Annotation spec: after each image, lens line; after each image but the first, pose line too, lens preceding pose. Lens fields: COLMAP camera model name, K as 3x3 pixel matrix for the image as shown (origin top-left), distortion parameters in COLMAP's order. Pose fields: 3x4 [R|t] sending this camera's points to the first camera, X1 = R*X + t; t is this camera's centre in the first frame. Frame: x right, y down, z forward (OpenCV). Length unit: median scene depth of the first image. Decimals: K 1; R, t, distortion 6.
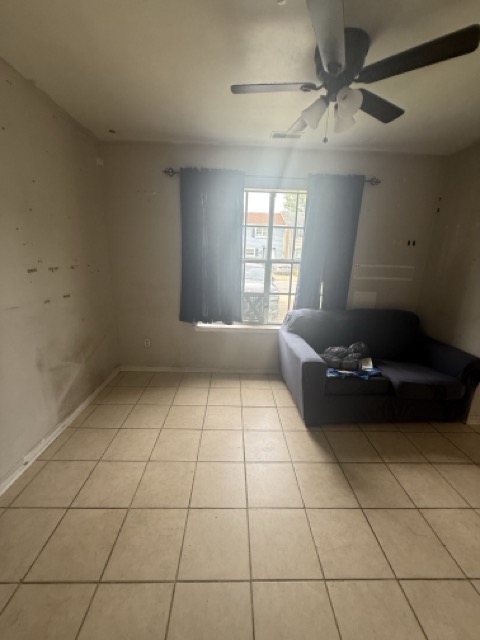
lens RADIAL K [[256.2, 0, 240.0], [0, 256.2, 320.0], [0, 0, 1]] dist [0.001994, 0.000130]
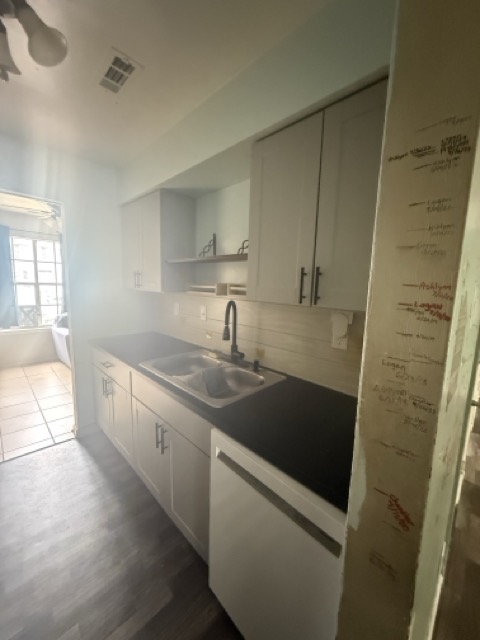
lens RADIAL K [[256.2, 0, 240.0], [0, 256.2, 320.0], [0, 0, 1]] dist [0.001994, 0.000130]
pose [[0.726035, -0.091754, 0.681509, -0.066894], [0.158398, 0.986722, -0.035901, 0.218229], [-0.669166, 0.134015, 0.730929, -0.845889]]
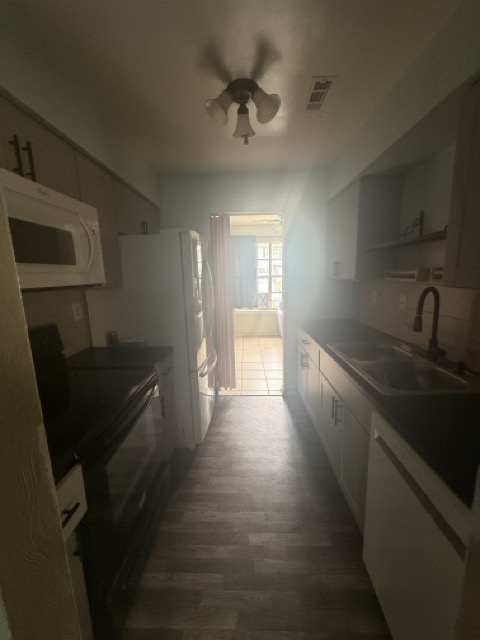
lens RADIAL K [[256.2, 0, 240.0], [0, 256.2, 320.0], [0, 0, 1]] dist [0.001994, 0.000130]
pose [[0.997846, -0.039355, -0.052482, -0.027635], [0.035349, 0.996543, -0.075184, 0.241264], [0.055260, 0.073167, 0.995788, -0.936631]]
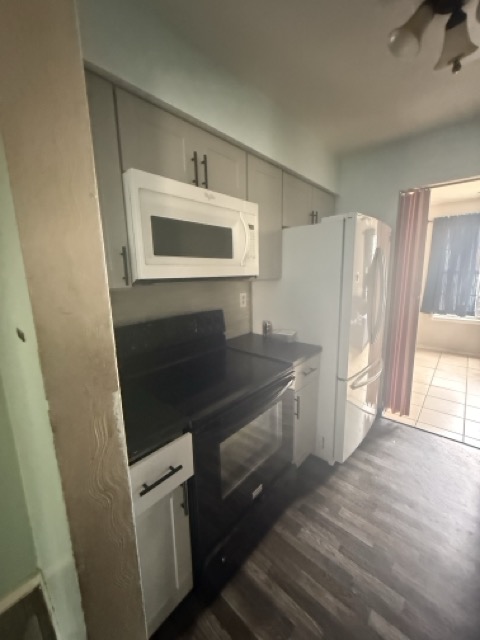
lens RADIAL K [[256.2, 0, 240.0], [0, 256.2, 320.0], [0, 0, 1]] dist [0.001994, 0.000130]
pose [[0.727032, 0.088887, -0.680826, 0.033165], [-0.137480, 0.990350, -0.017512, 0.226966], [0.672699, 0.106332, 0.732236, -0.852800]]
